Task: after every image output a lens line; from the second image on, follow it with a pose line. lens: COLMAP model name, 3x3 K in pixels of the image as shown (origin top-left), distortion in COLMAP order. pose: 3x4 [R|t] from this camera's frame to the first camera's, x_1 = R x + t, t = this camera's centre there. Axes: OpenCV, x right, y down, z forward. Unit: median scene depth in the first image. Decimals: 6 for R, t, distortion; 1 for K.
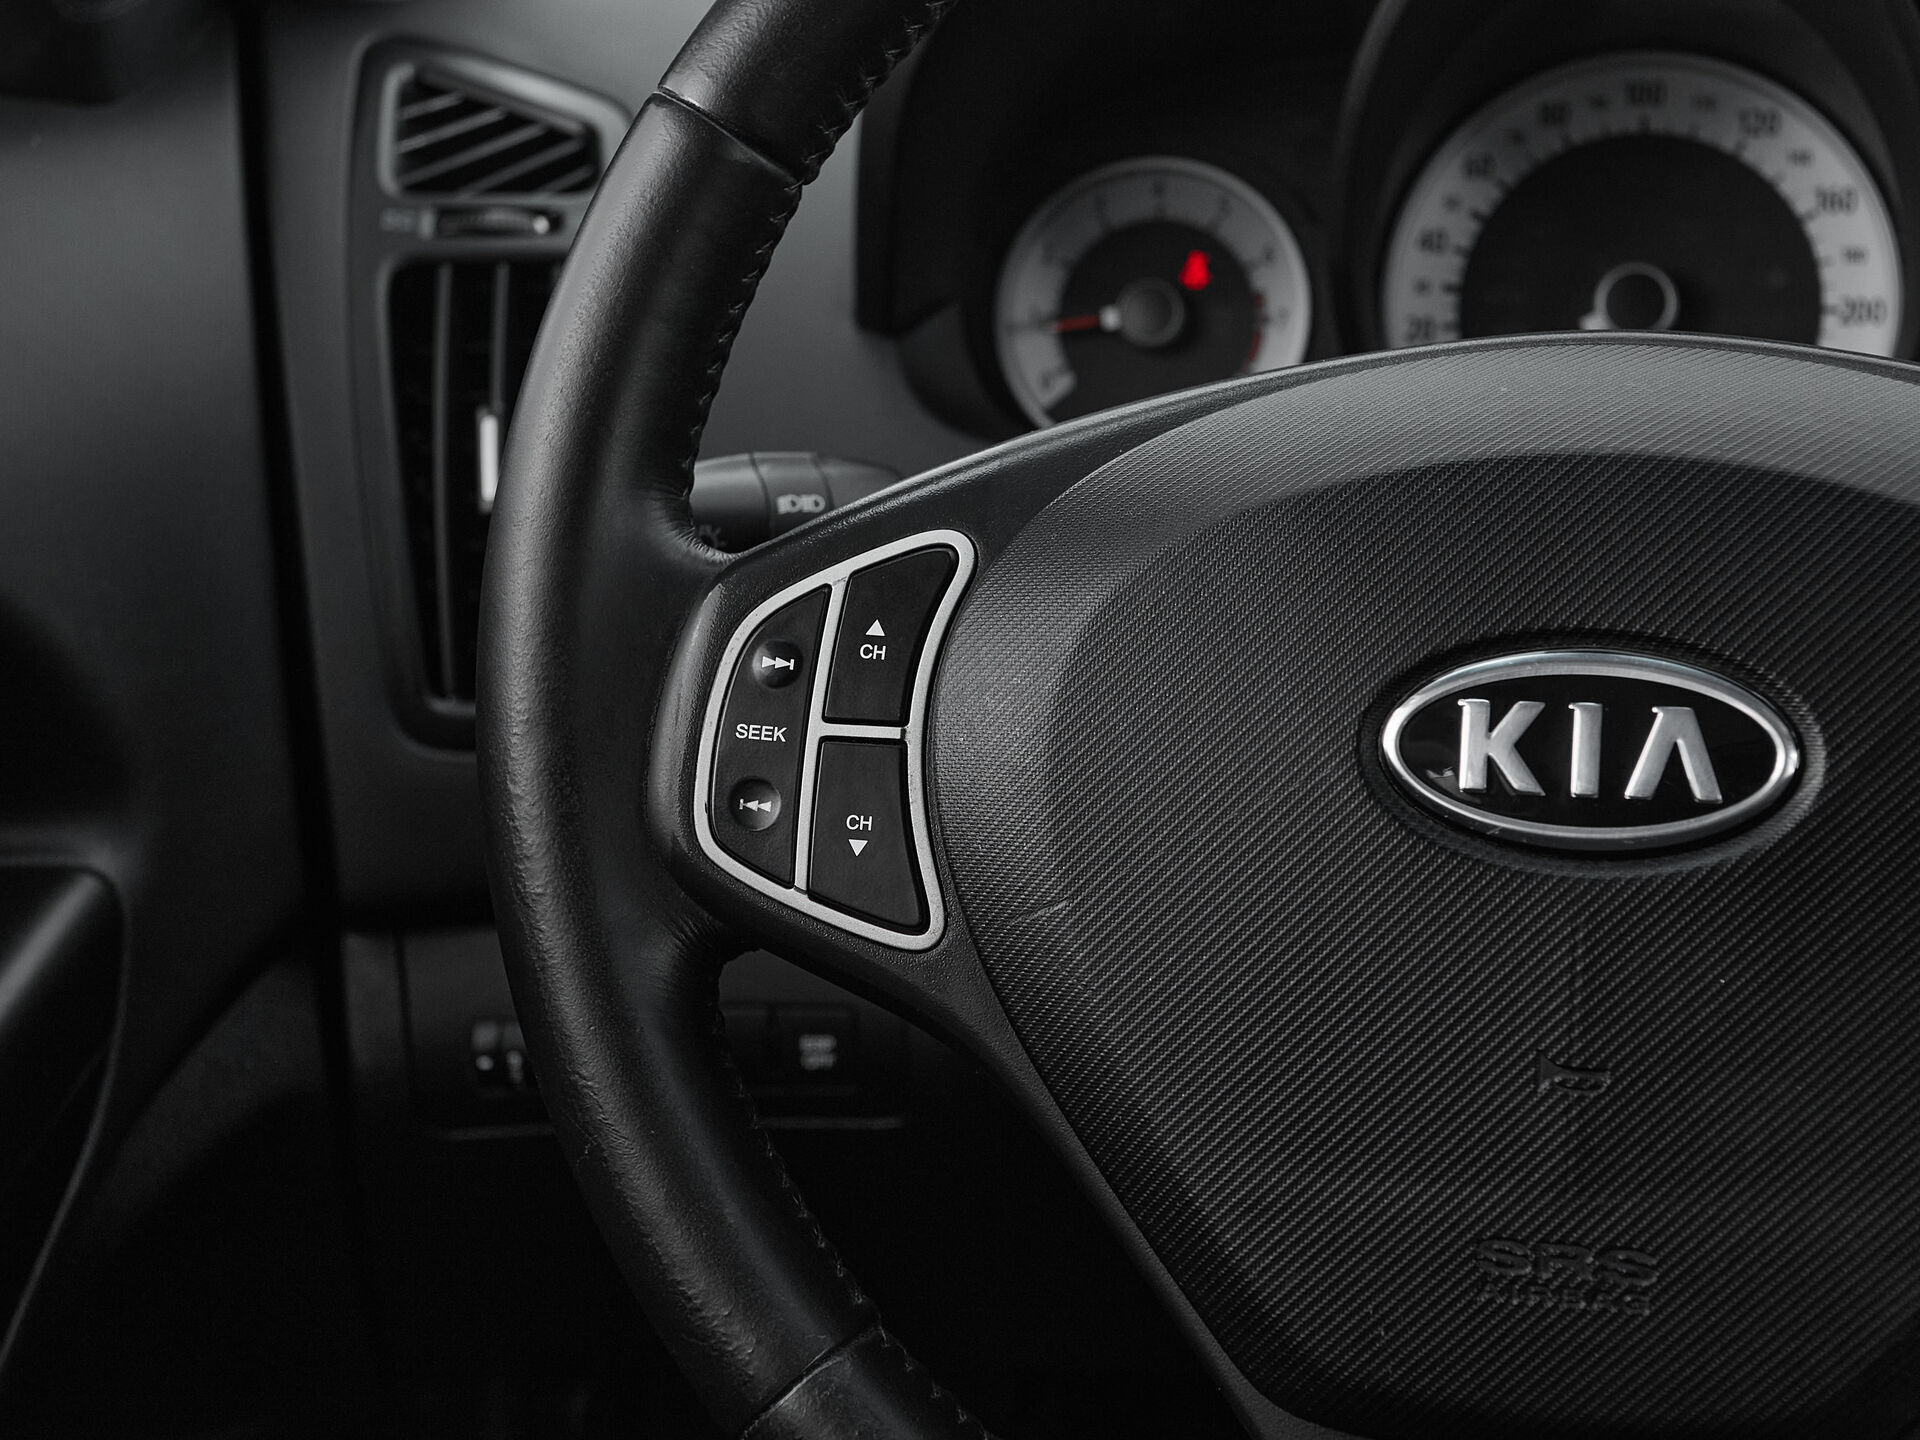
lens RADIAL K [[3253.3, 0, 964.7], [0, 3253.3, 716.8], [0, 0, 1]] dist [0.039601, 0.000000]
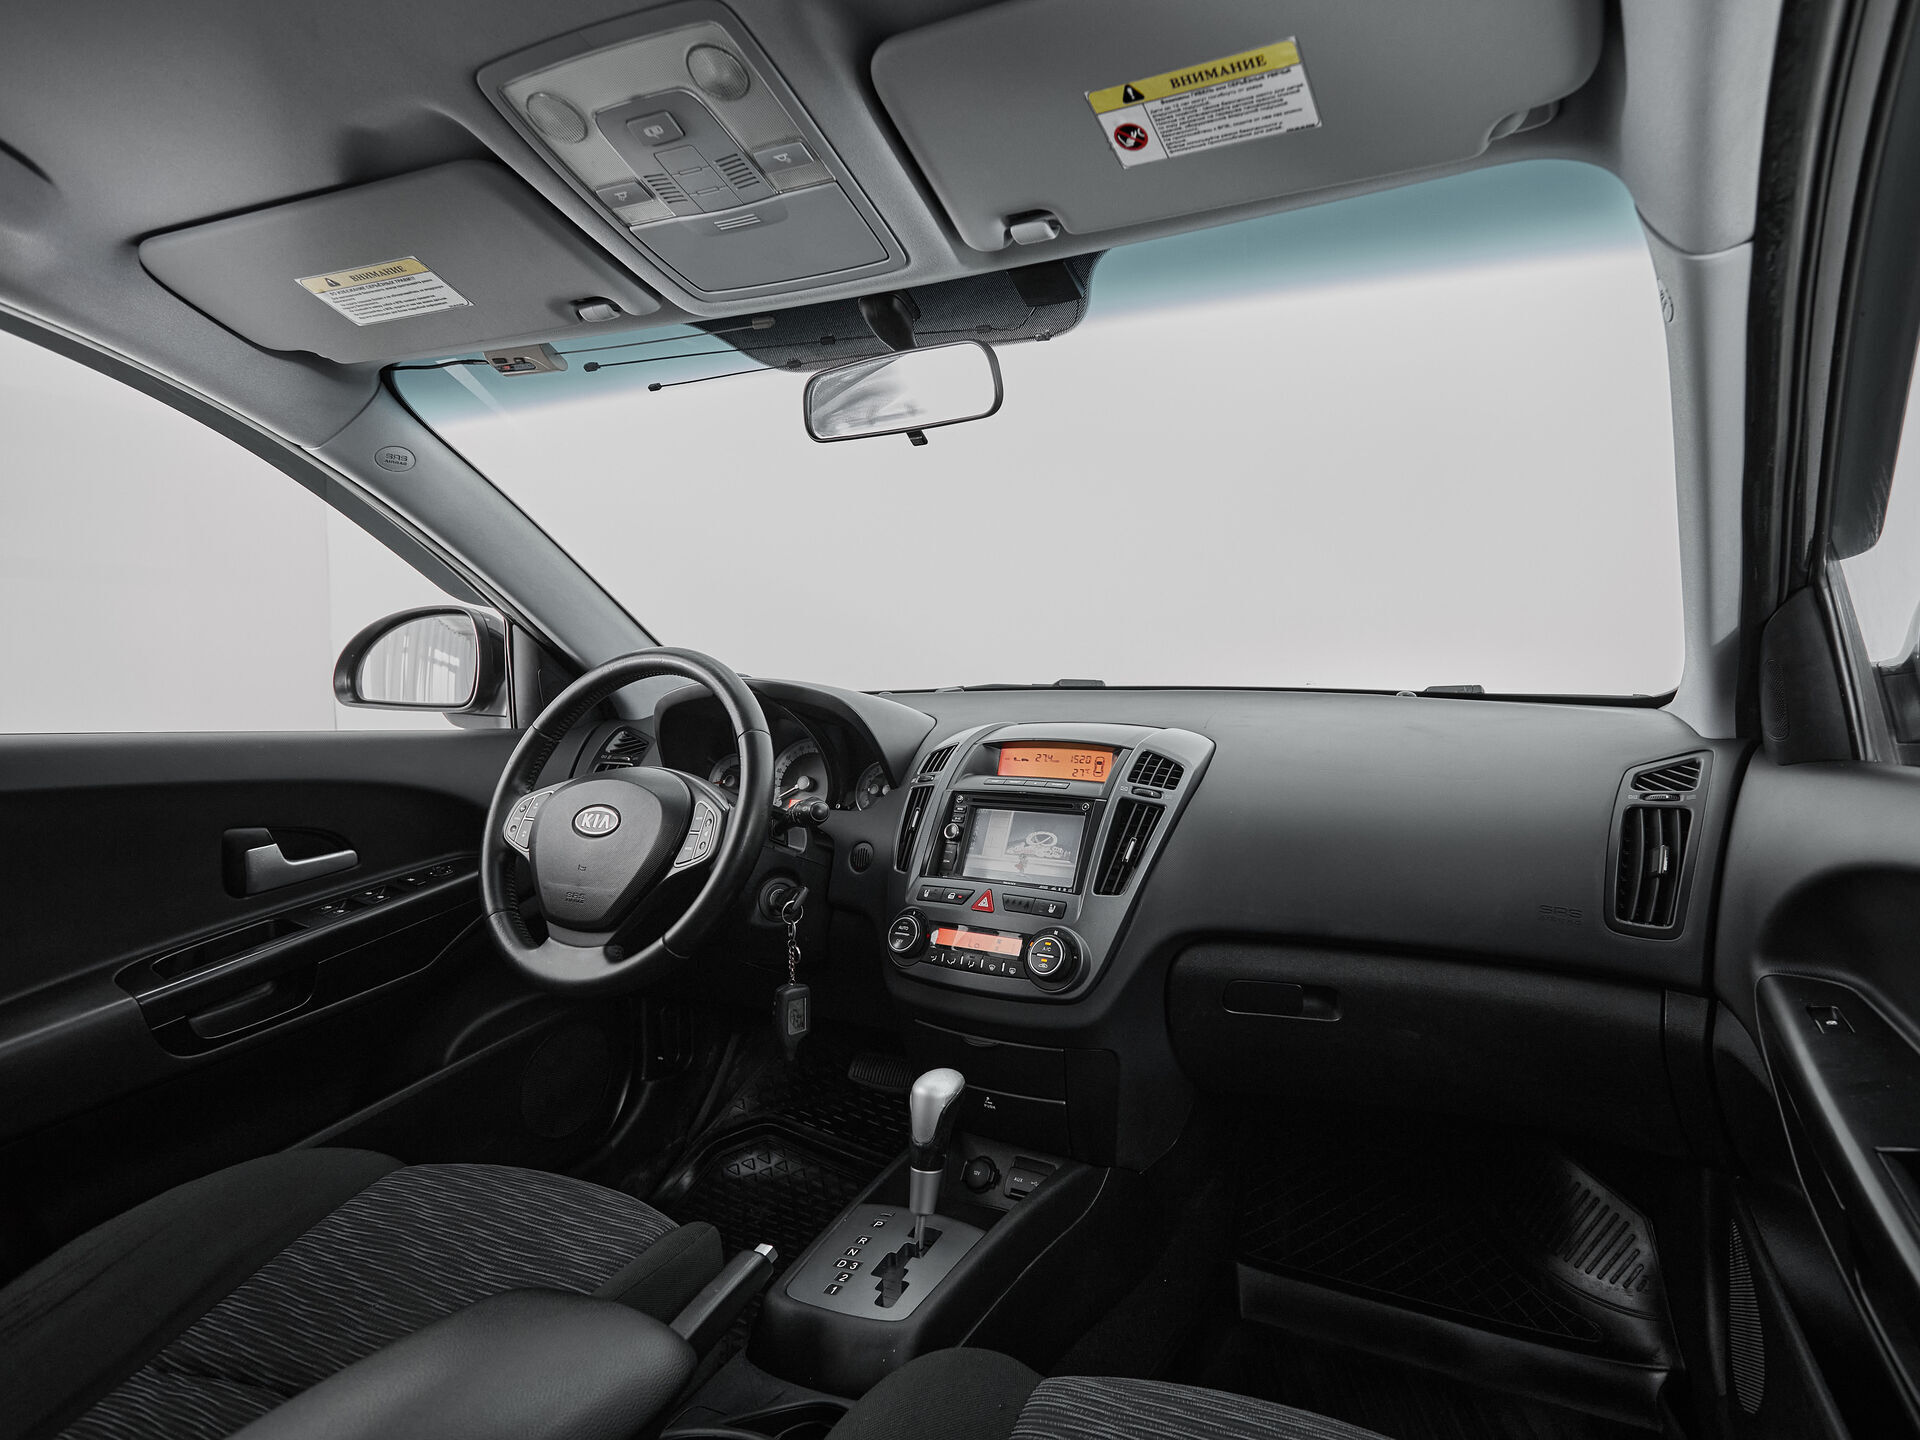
lens RADIAL K [[1009.5, 0, 1060.0], [0, 1009.5, 720.1], [0, 0, 1]] dist [-0.001954, -0.004805]
pose [[0.983007, 0.043917, -0.178239, 1.371466], [-0.087417, 0.965790, -0.244146, 0.214674], [0.161419, 0.255578, 0.953218, -0.817102]]
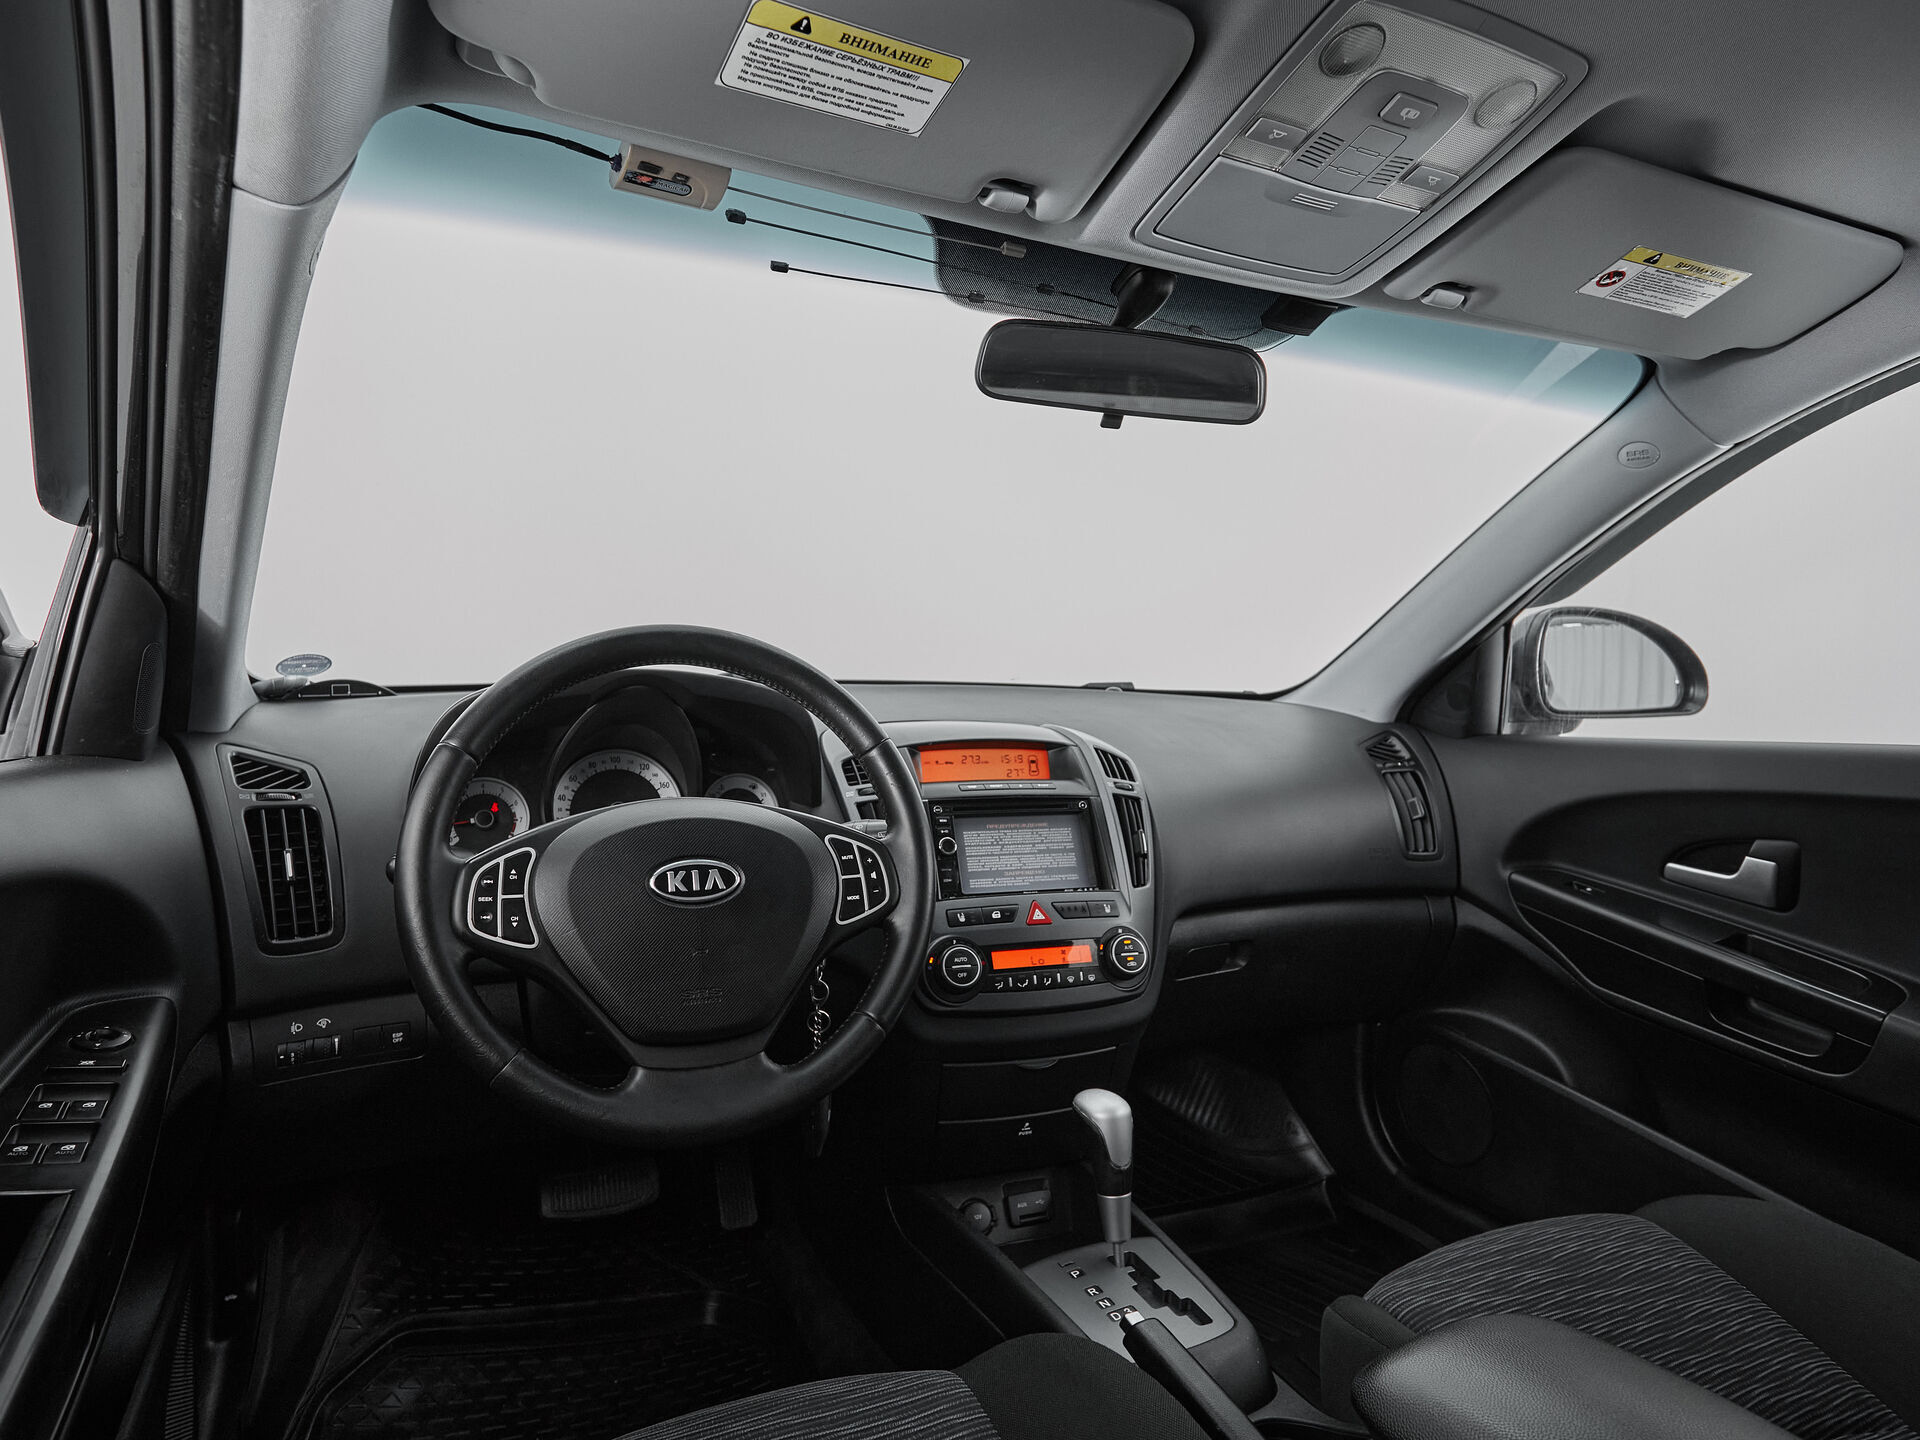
lens RADIAL K [[1113.9, 0, 951.3], [0, 1113.9, 720.3], [0, 0, 1]] dist [-0.007284, 0.001971]
pose [[0.792464, 0.023495, 0.609466, -0.444147], [0.134952, 0.967736, -0.212779, 0.158928], [-0.594802, 0.250868, 0.763725, -0.430302]]
